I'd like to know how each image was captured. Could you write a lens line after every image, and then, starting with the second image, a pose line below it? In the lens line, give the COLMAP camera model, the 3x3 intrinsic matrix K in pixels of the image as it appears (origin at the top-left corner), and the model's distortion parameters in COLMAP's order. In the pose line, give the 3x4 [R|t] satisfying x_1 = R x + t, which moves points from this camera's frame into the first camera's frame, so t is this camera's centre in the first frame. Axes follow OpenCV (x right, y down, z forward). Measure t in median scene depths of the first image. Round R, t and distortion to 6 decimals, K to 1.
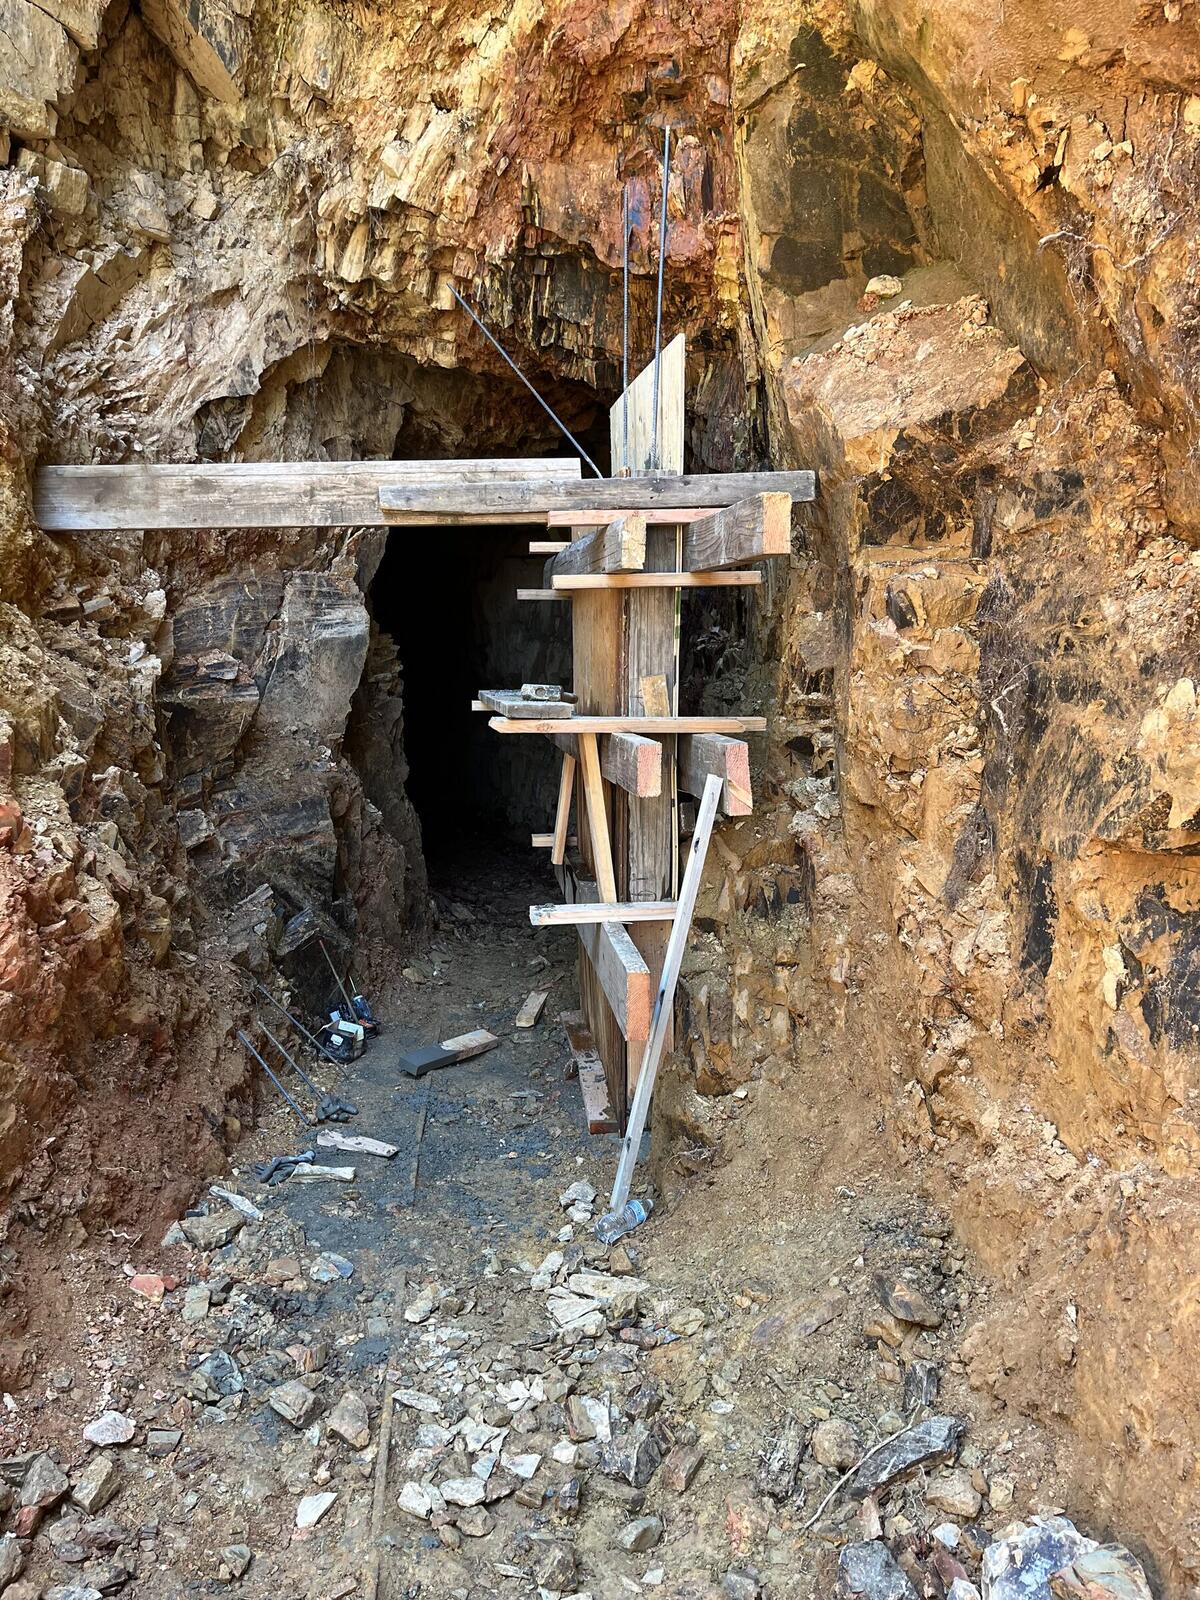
lens RADIAL K [[1189.1, 0, 600.0], [0, 1189.1, 800.0], [0, 0, 1]] dist [0.049459, -0.071120]
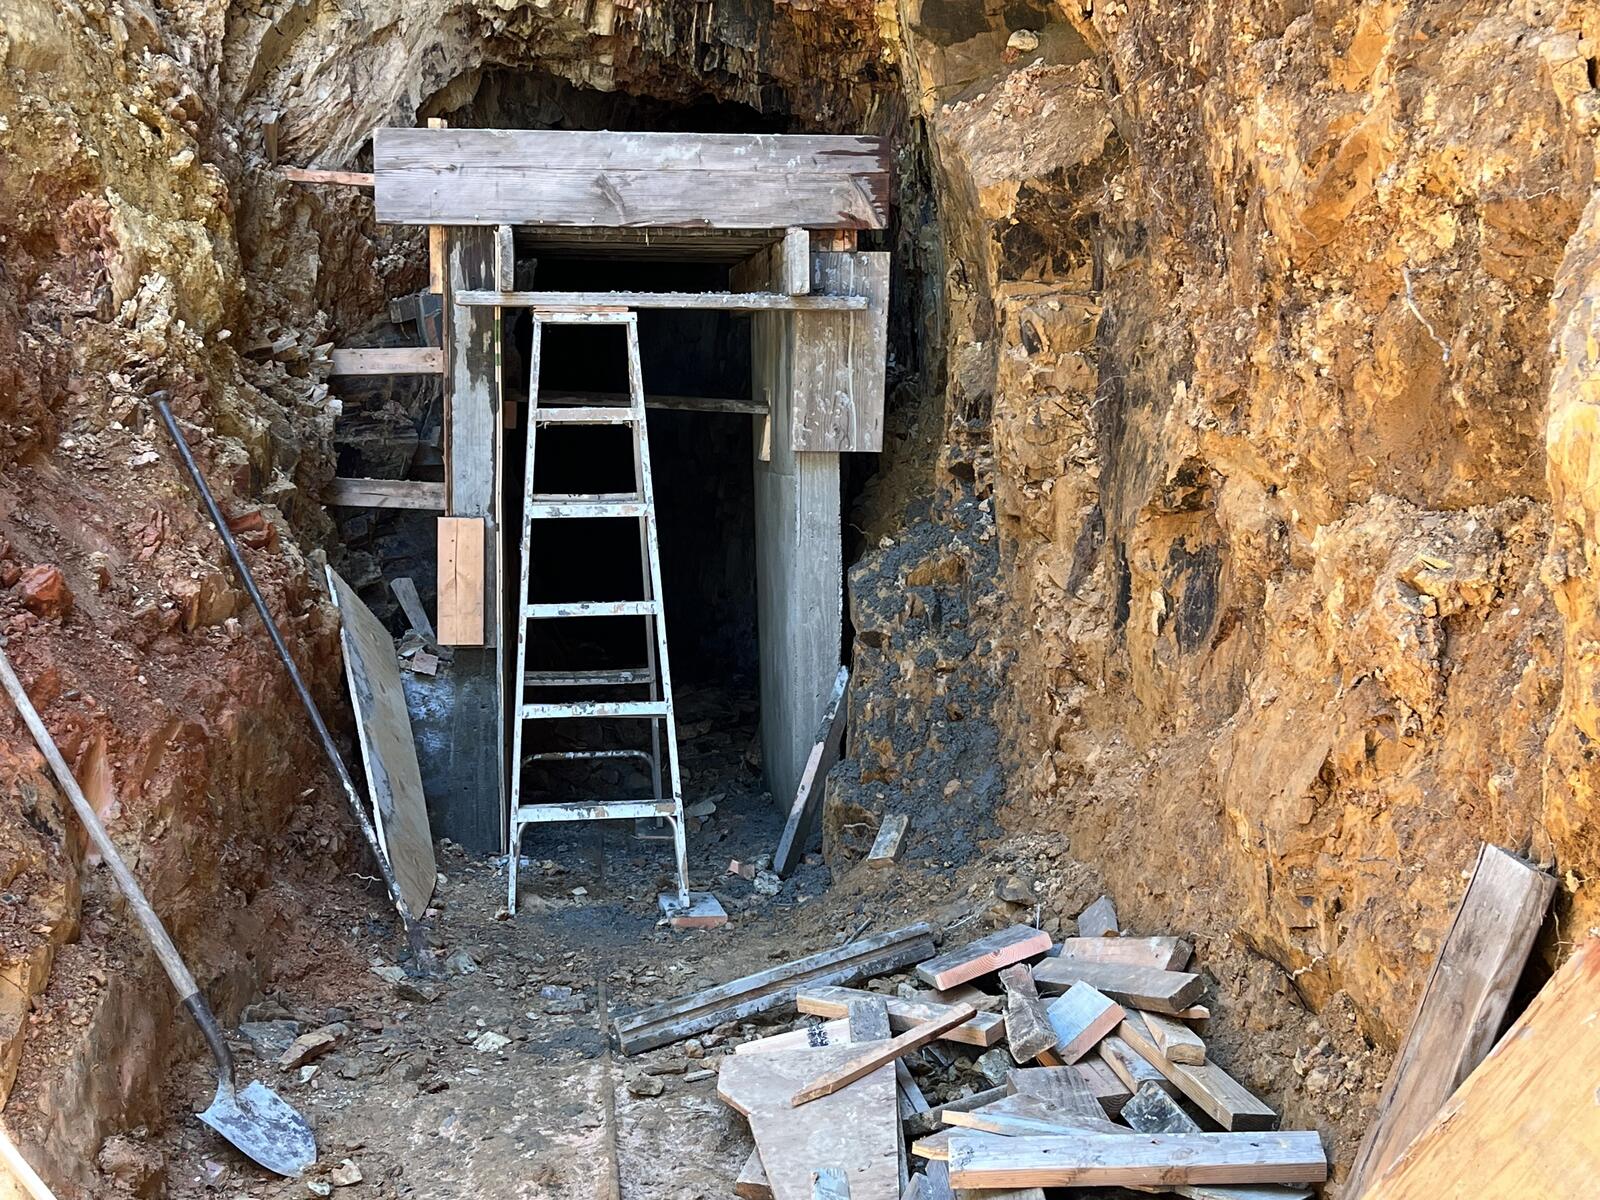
lens RADIAL K [[2001.9, 0, 800.0], [0, 2001.9, 637.2], [0, 0, 1]] dist [0.166878, -0.792566]
pose [[0.999877, -0.015099, 0.004189, 0.017609], [0.015184, 0.999659, -0.021221, 0.137446], [-0.003867, 0.021282, 0.999766, -0.764898]]
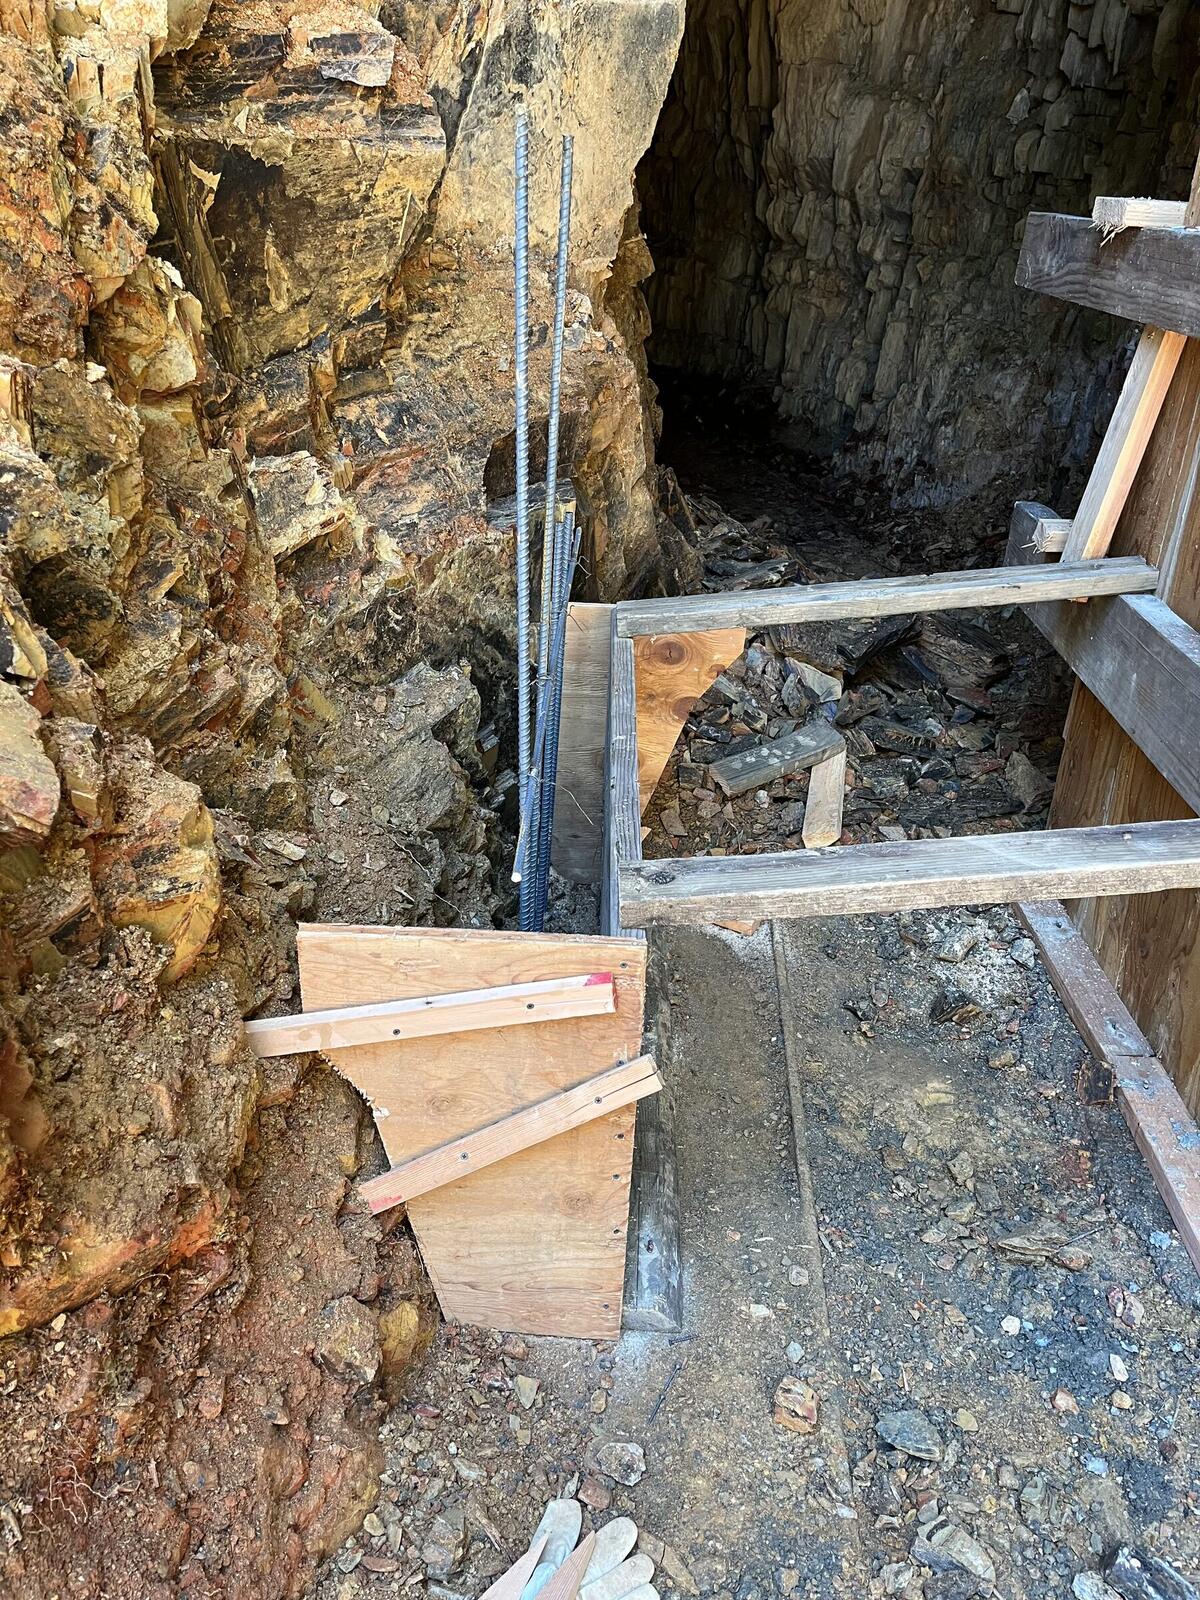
lens RADIAL K [[1189.1, 0, 600.0], [0, 1189.1, 800.0], [0, 0, 1]] dist [0.049459, -0.071120]
pose [[0.990604, 0.097179, -0.096233, -0.214817], [-0.055880, 0.929822, 0.363742, -0.039991], [0.124828, -0.354946, 0.926516, 0.687672]]
